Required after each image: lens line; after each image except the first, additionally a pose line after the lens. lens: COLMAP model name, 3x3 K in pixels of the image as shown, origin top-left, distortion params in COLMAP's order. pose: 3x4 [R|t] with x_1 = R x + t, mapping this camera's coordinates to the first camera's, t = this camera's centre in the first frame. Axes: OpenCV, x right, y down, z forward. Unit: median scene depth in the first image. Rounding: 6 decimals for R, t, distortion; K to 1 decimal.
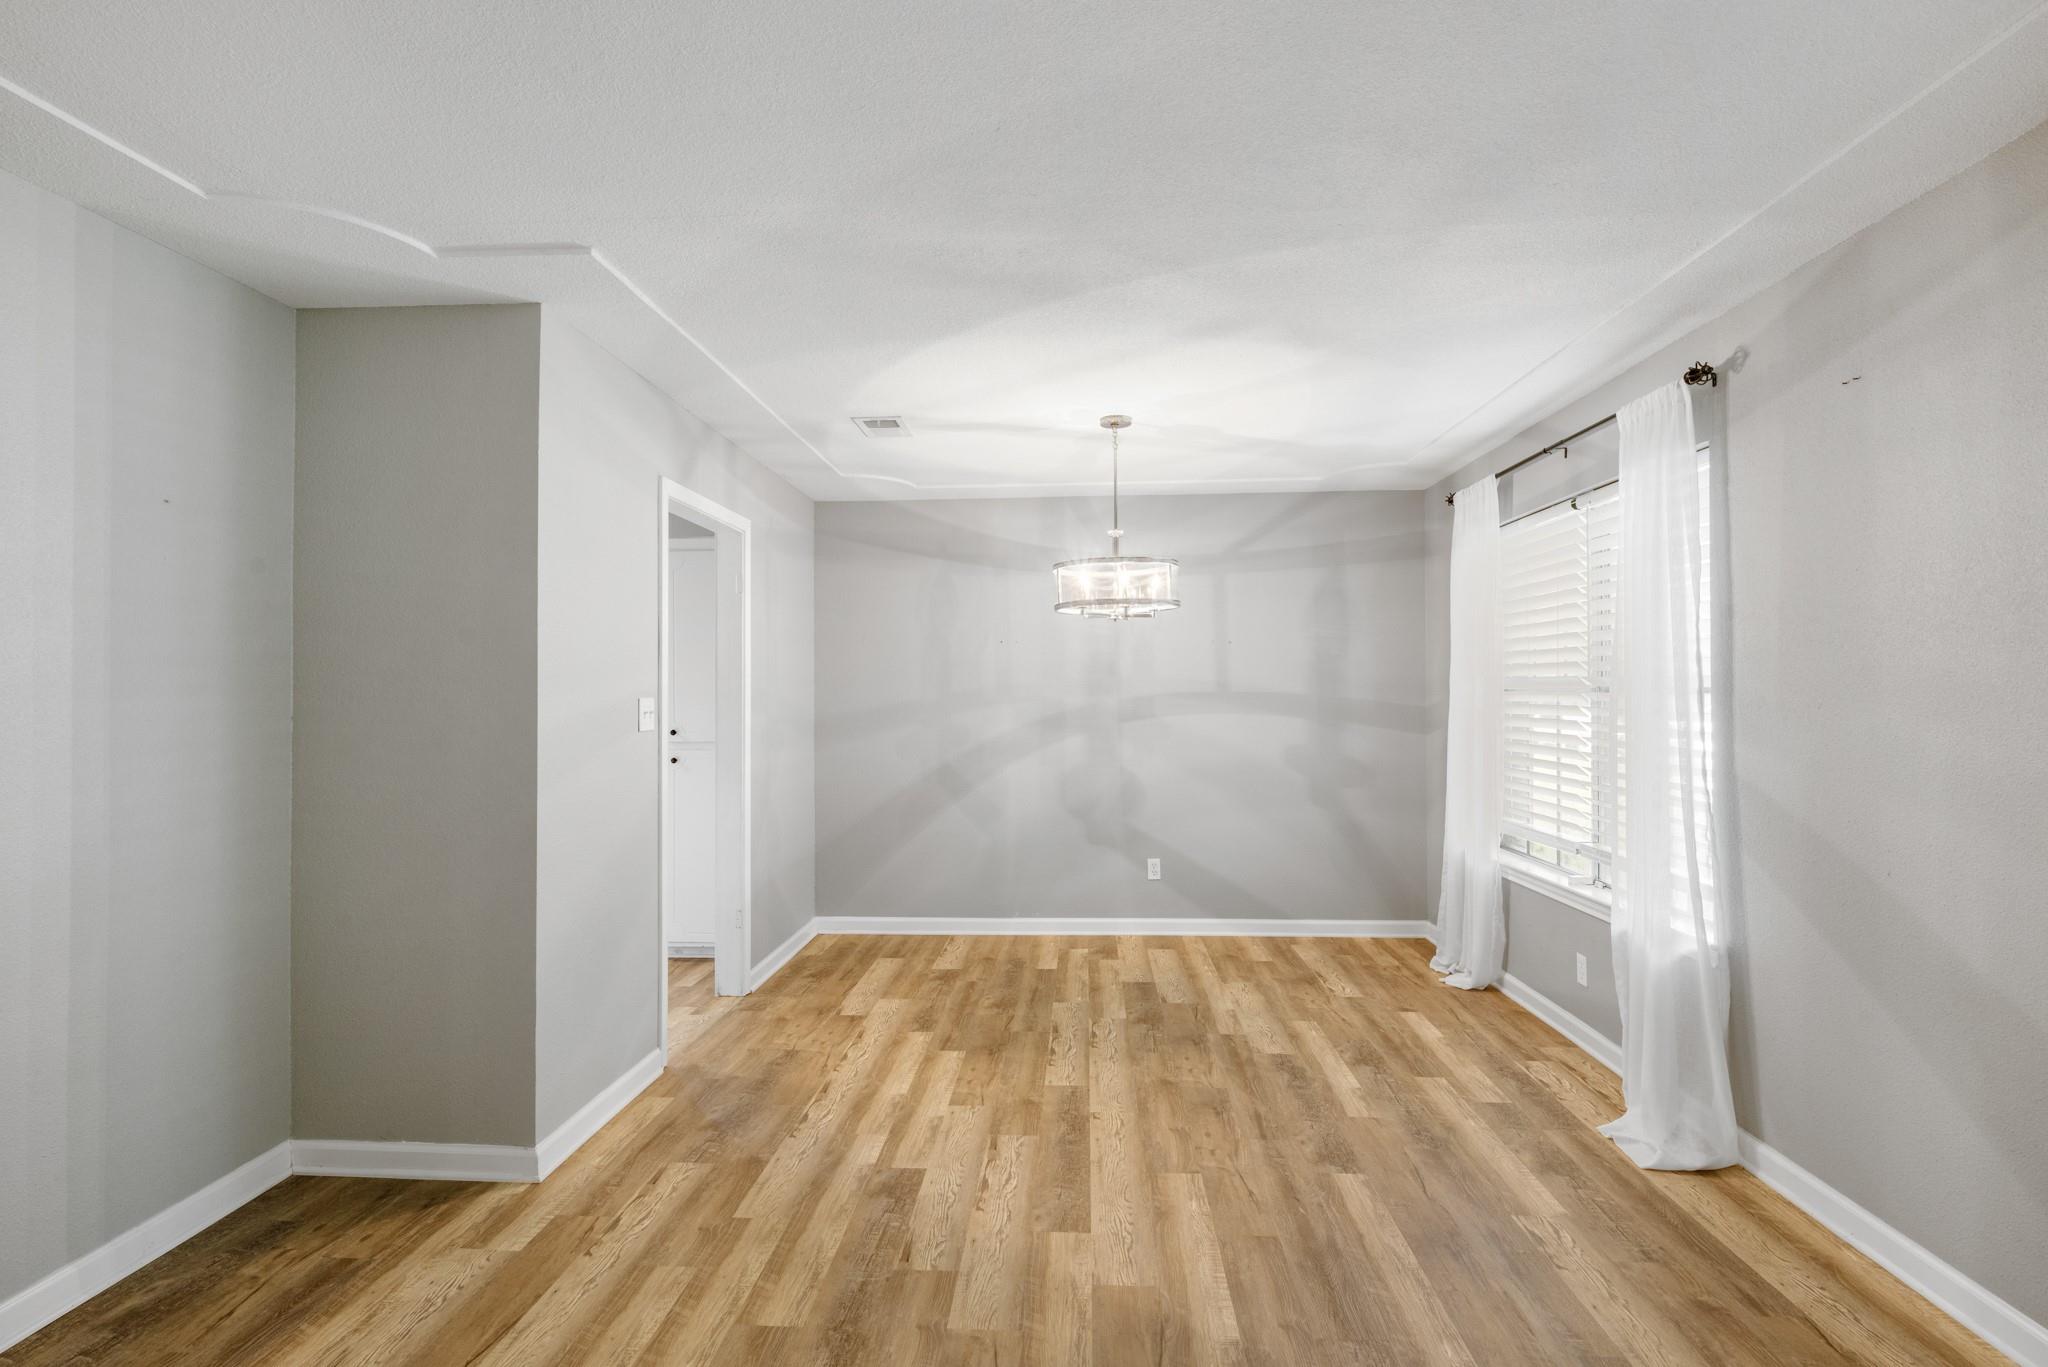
lens RADIAL K [[1014.3, 0, 1016.9], [0, 1014.3, 681.1], [0, 0, 1]] dist [-0.003356, 0.001345]
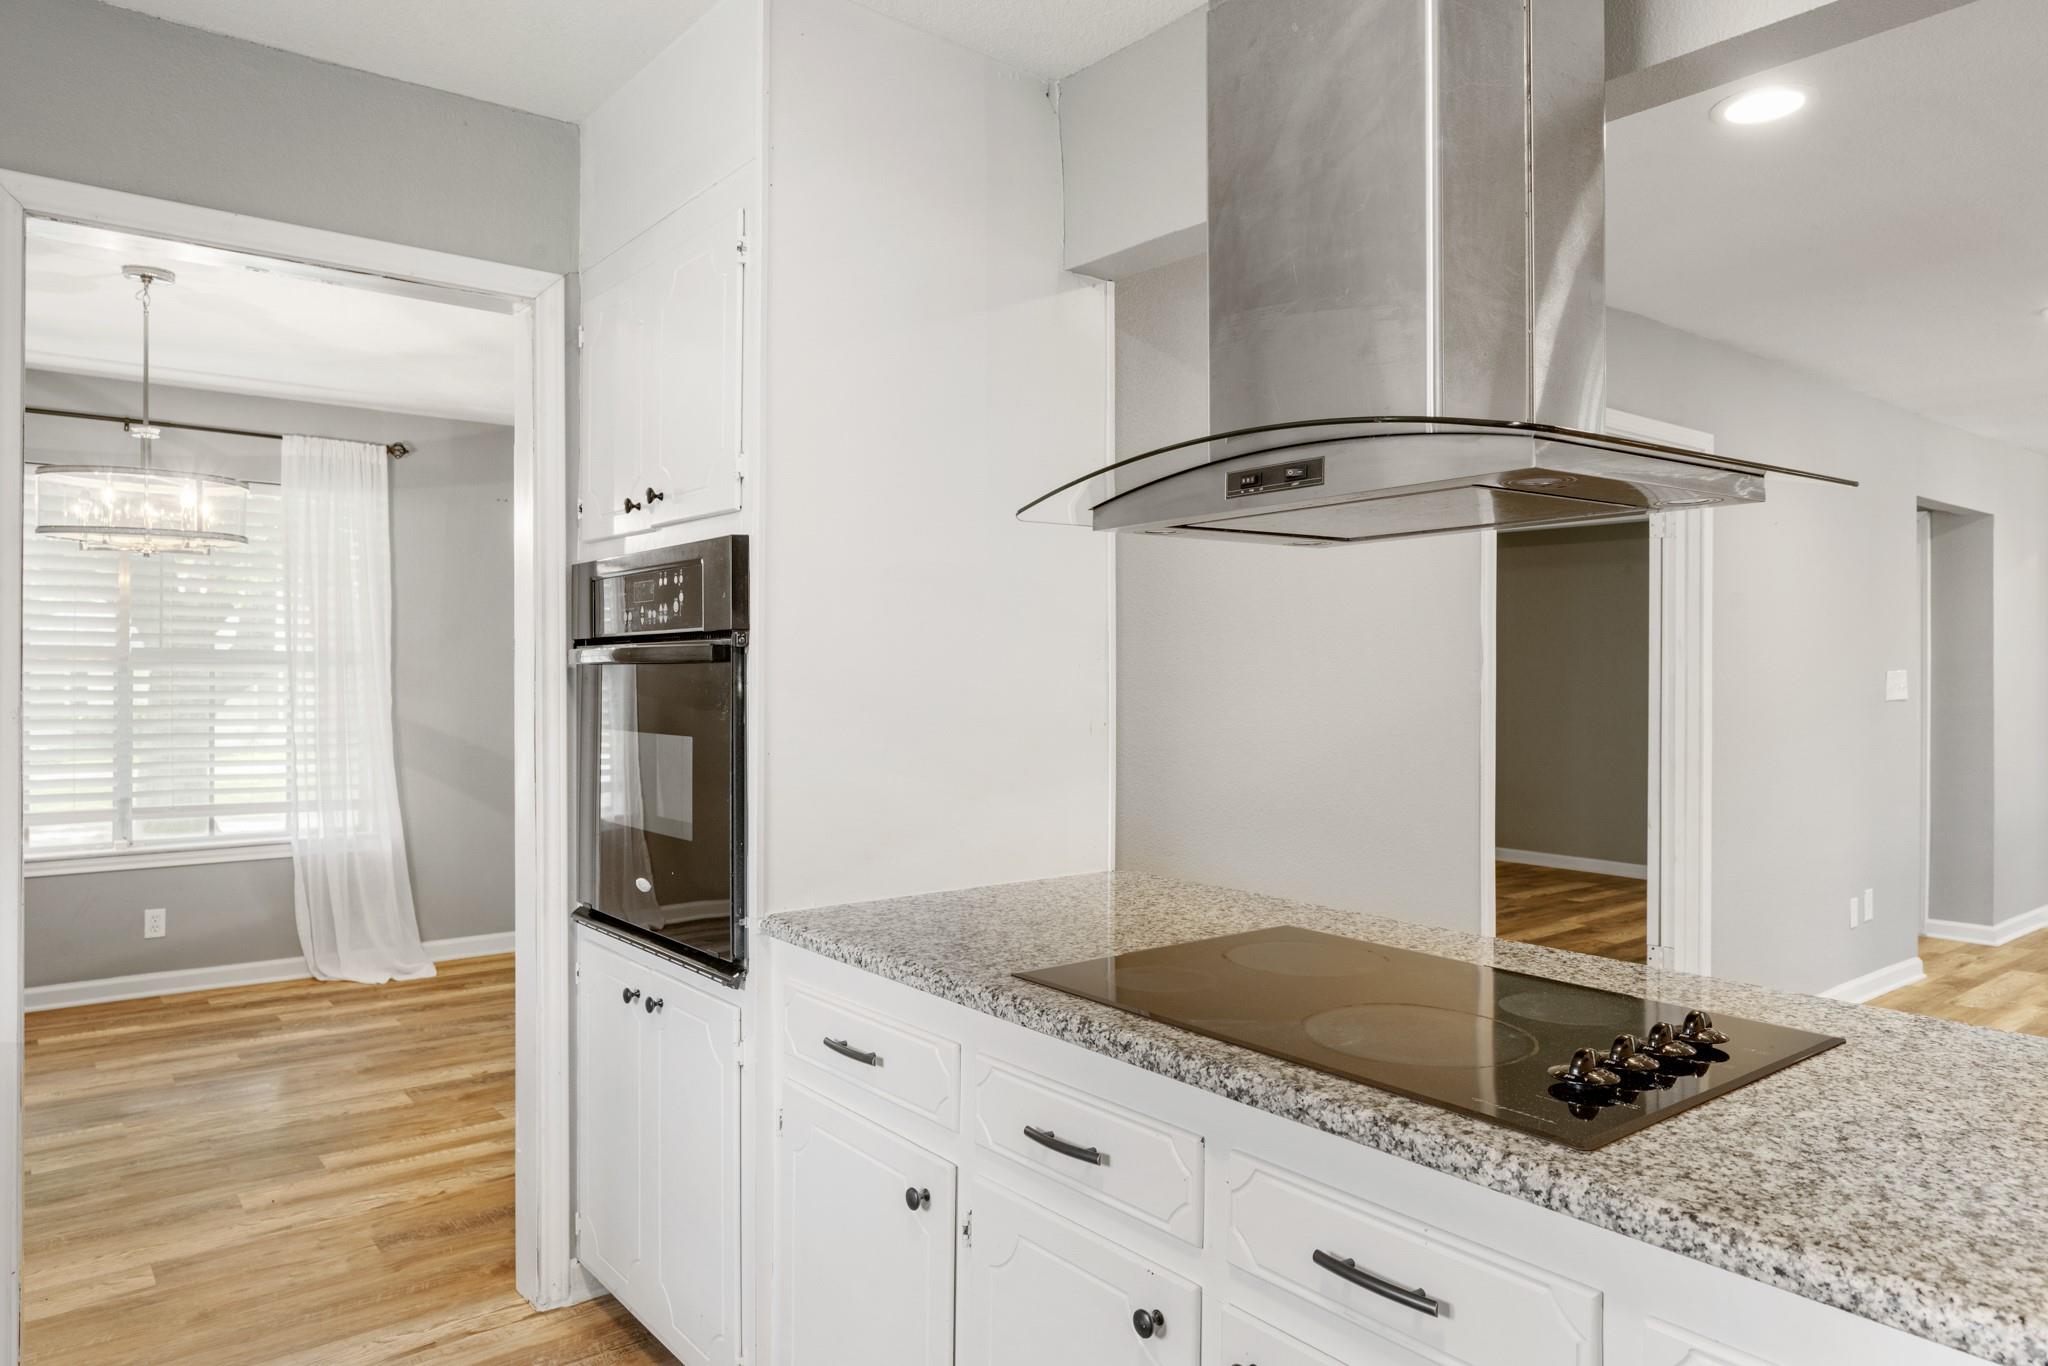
lens RADIAL K [[1309.1, 0, 1013.6], [0, 1309.1, 669.7], [0, 0, 1]] dist [-0.002643, 0.003986]
pose [[-0.665460, -0.000782, 0.746433, -1.096334], [-0.009822, 0.999922, -0.007709, 0.021791], [-0.746369, -0.012461, -0.665416, 1.282029]]
